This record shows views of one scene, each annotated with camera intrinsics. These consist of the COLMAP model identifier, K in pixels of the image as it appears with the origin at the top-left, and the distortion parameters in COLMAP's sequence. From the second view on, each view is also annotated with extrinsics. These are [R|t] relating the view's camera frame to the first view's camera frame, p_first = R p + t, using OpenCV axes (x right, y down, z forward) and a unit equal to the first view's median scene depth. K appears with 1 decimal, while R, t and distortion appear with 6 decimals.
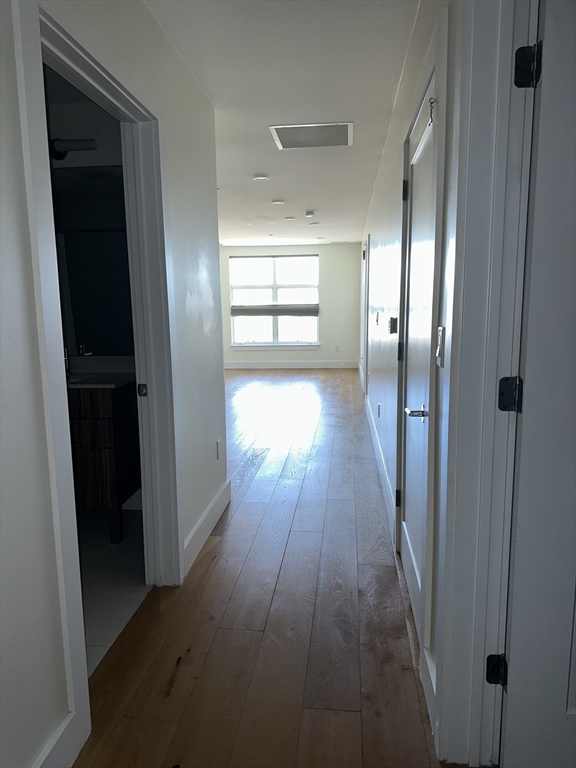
lens RADIAL K [[542.2, 0, 286.8], [0, 542.2, 387.3], [0, 0, 1]] dist [0.006579, -0.001939]
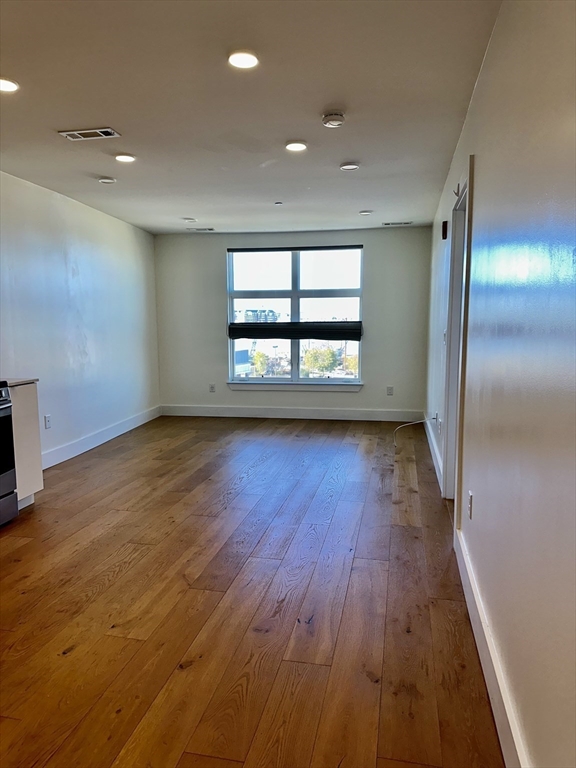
lens RADIAL K [[542.2, 0, 288.1], [0, 542.2, 384.1], [0, 0, 1]] dist [0.006579, -0.001939]
pose [[0.995798, 0.021362, -0.089047, 0.030707], [-0.025057, 0.998862, -0.040581, -0.050269], [0.088079, 0.042642, 0.995200, 0.351645]]
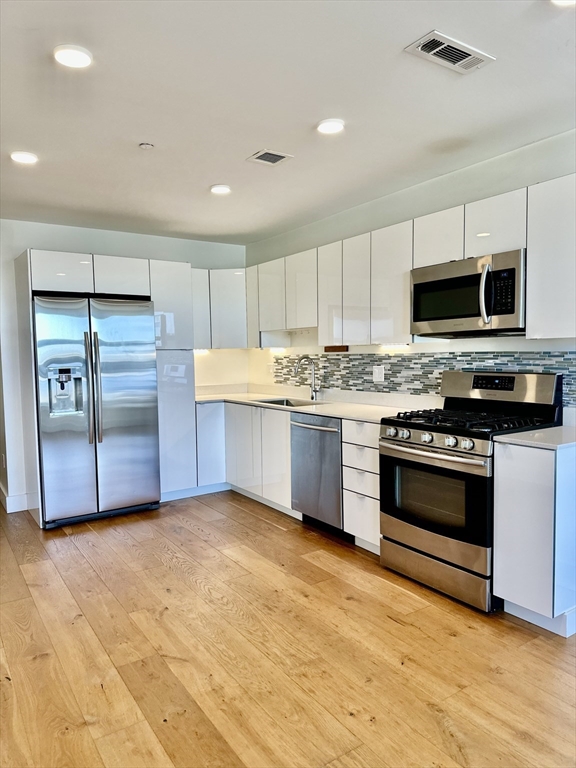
lens RADIAL K [[542.2, 0, 289.4], [0, 542.2, 386.0], [0, 0, 1]] dist [0.006579, -0.001939]
pose [[-0.761741, 0.072687, -0.643791, 0.137388], [-0.069297, 0.978845, 0.192509, -0.298721], [0.644165, 0.191255, -0.740590, 1.805398]]
